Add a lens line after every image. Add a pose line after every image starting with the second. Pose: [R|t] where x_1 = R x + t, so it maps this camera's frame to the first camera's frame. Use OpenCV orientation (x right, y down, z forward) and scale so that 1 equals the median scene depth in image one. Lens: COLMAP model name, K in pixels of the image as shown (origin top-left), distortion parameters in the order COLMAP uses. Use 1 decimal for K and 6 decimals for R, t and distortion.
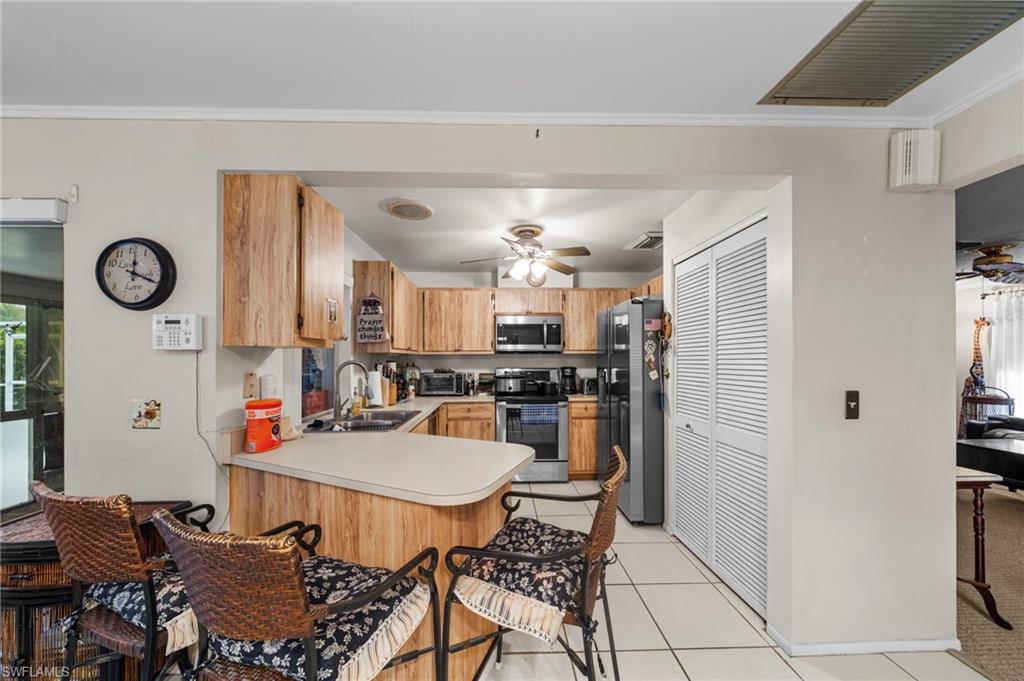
lens RADIAL K [[358.6, 0, 503.7], [0, 358.6, 364.8], [0, 0, 1]] dist [-0.000518, -0.000424]
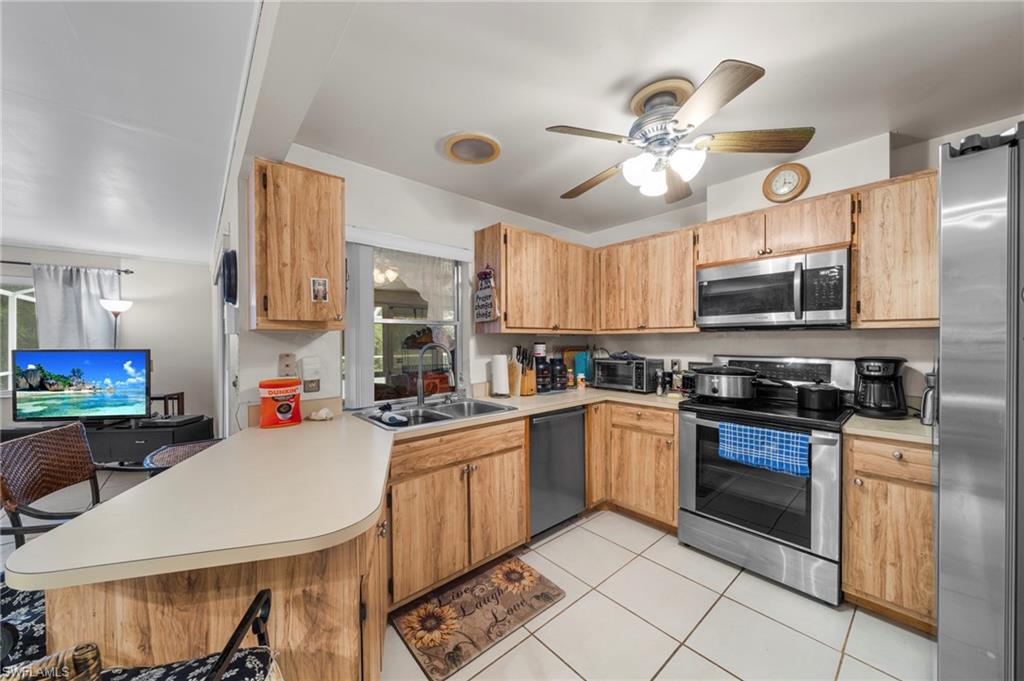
lens RADIAL K [[358.6, 0, 505.6], [0, 358.6, 347.4], [0, 0, 1]] dist [-0.000518, -0.000424]
pose [[0.629077, 0.015385, -0.777191, 0.261573], [-0.010166, 0.999881, 0.011565, -0.007980], [0.777277, 0.000626, 0.629159, 0.380085]]
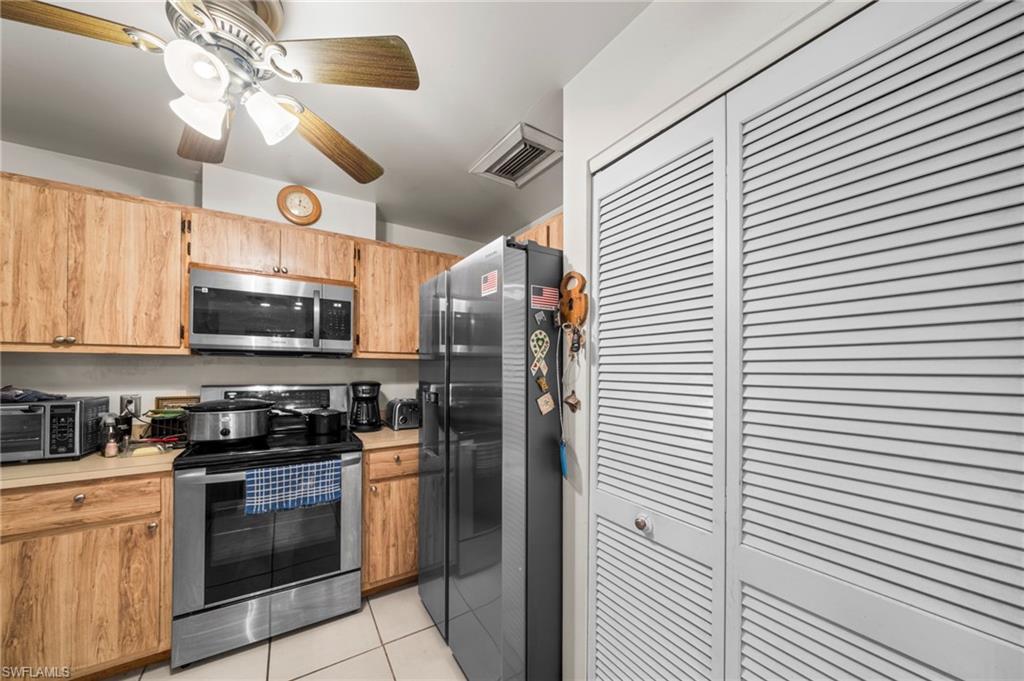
lens RADIAL K [[358.6, 0, 504.2], [0, 358.6, 366.7], [0, 0, 1]] dist [-0.000518, -0.000424]
pose [[0.865519, 0.012024, 0.500732, 0.096066], [-0.002253, 0.999795, -0.020114, -0.008034], [-0.500872, 0.016281, 0.865368, 0.450622]]
